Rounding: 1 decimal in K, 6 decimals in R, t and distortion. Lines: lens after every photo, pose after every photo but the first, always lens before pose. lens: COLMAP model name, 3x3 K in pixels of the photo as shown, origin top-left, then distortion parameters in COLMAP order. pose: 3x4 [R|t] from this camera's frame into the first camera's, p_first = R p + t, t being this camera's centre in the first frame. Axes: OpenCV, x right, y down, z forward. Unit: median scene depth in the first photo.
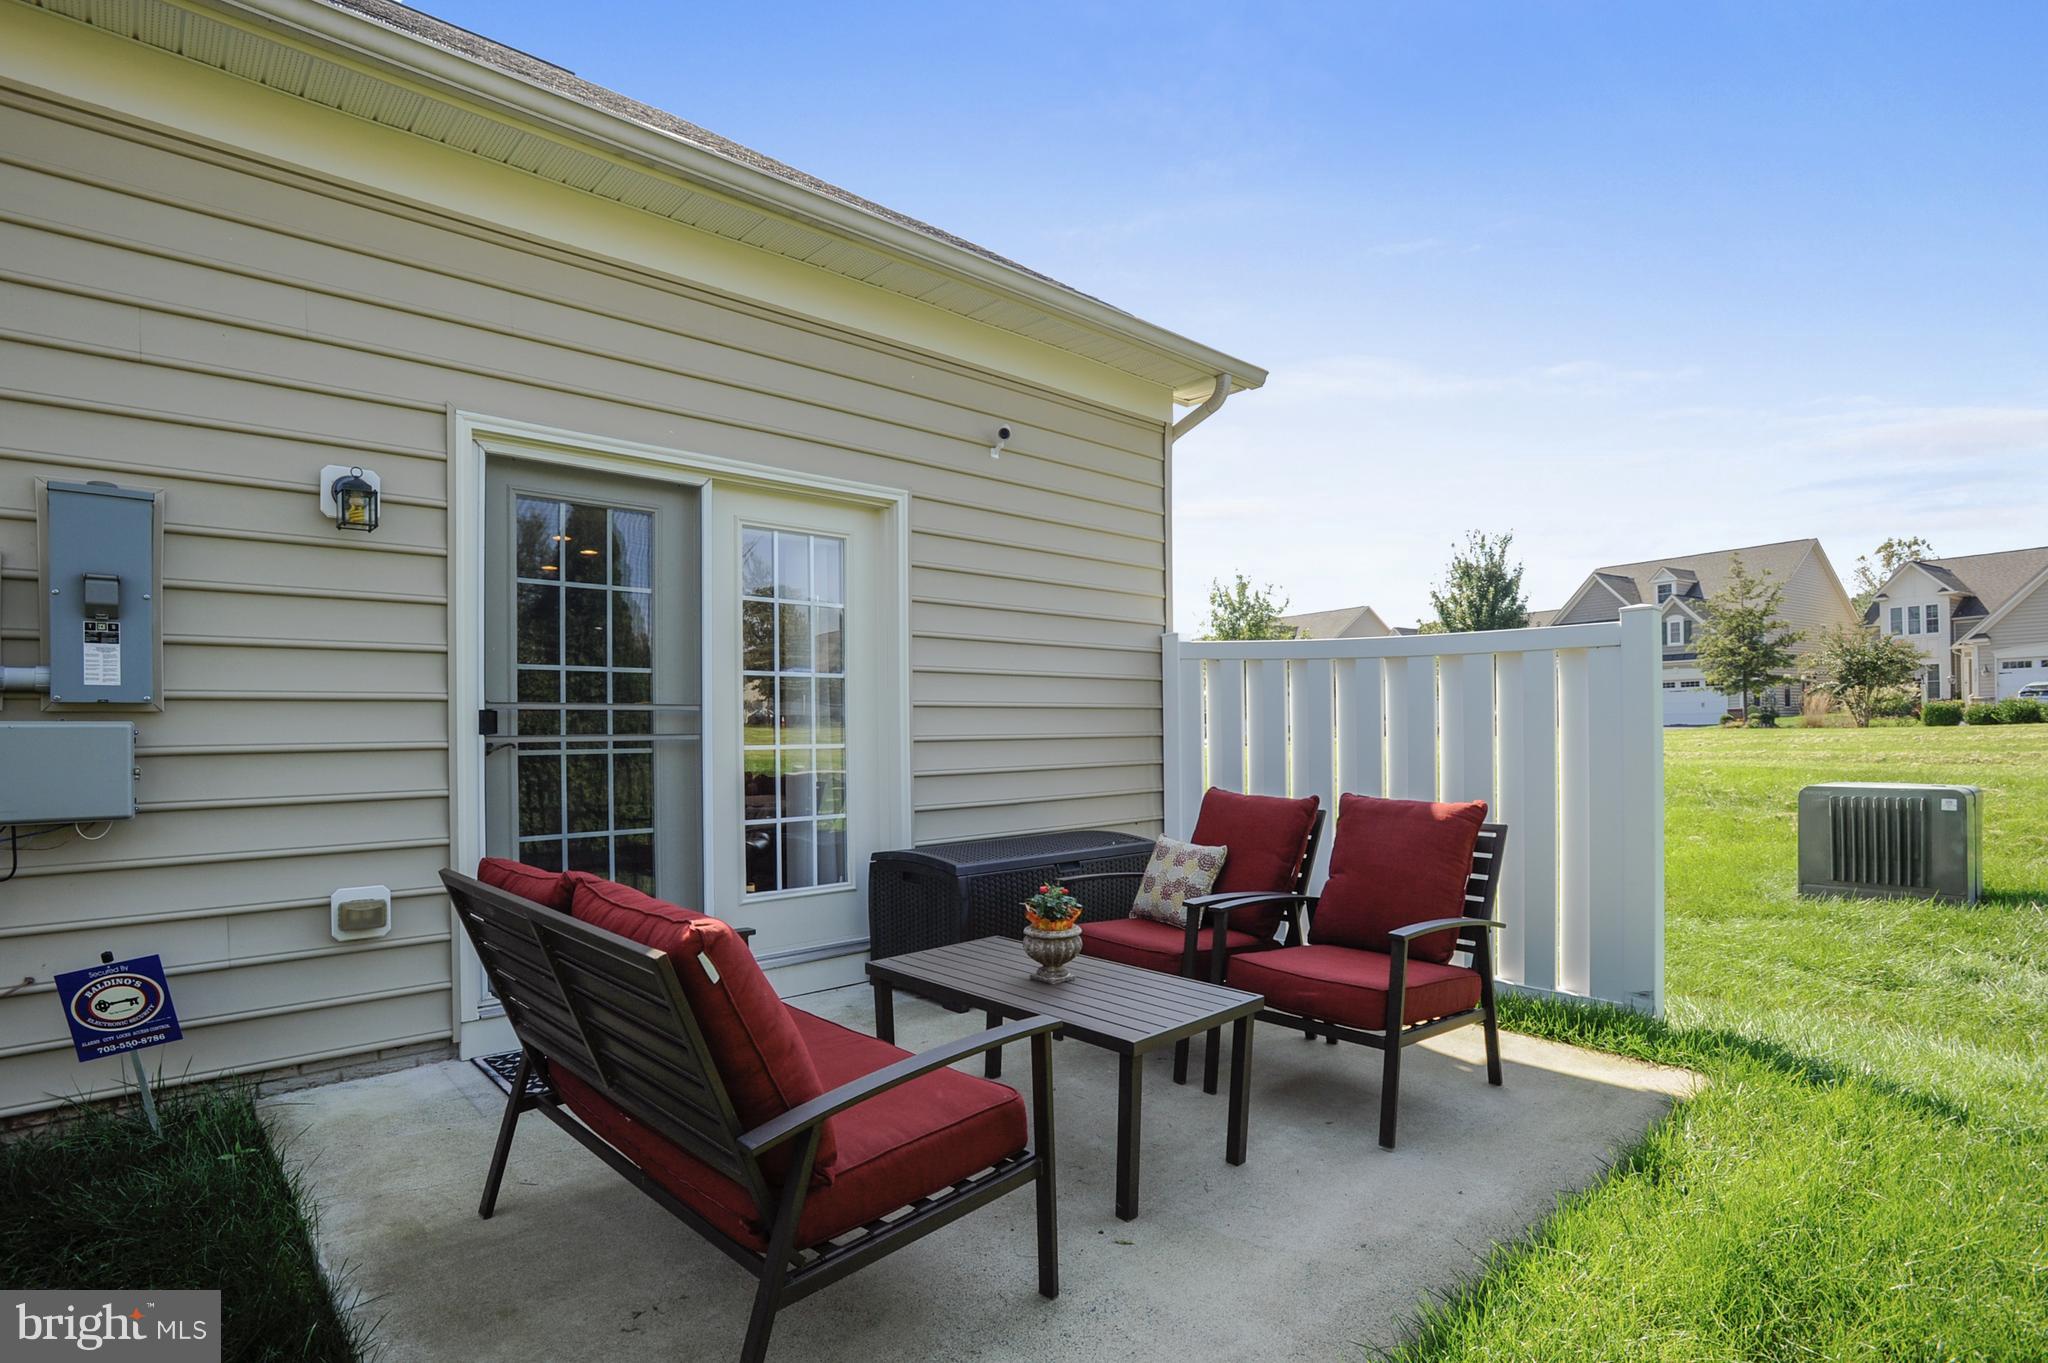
lens RADIAL K [[1004.6, 0, 1024.0], [0, 1004.6, 681.5], [0, 0, 1]] dist [0.001231, 0.000270]
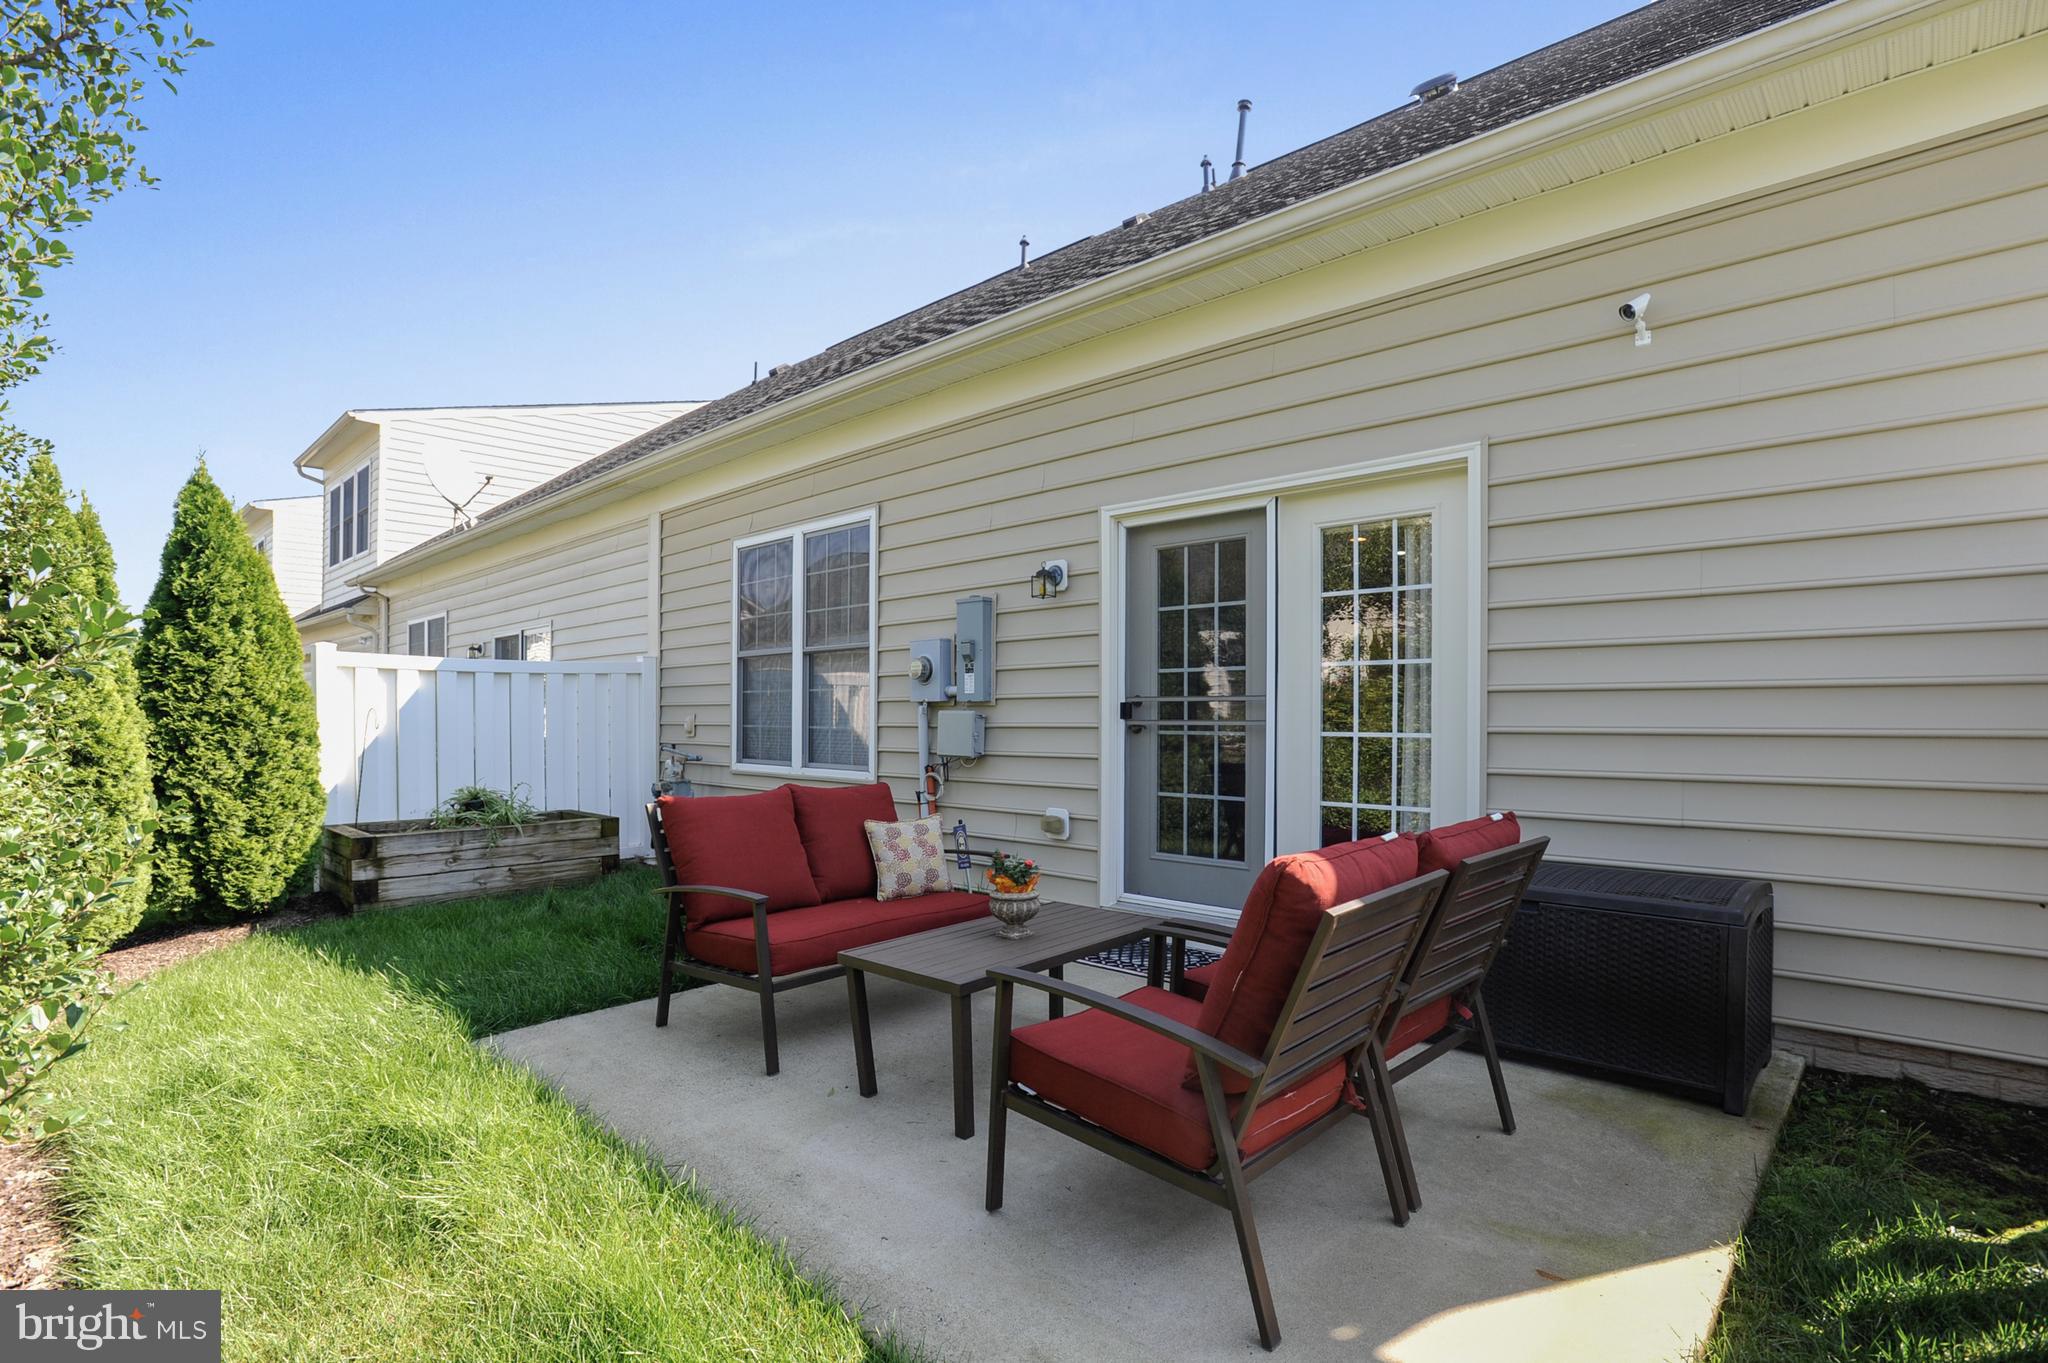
lens RADIAL K [[985.3, 0, 1045.2], [0, 985.3, 678.8], [0, 0, 1]] dist [-0.047603, 0.000326]
pose [[0.123712, -0.035795, -0.991672, 0.902323], [0.040915, 0.998683, -0.030944, 0.034253], [0.991474, -0.036746, 0.125013, 0.717814]]
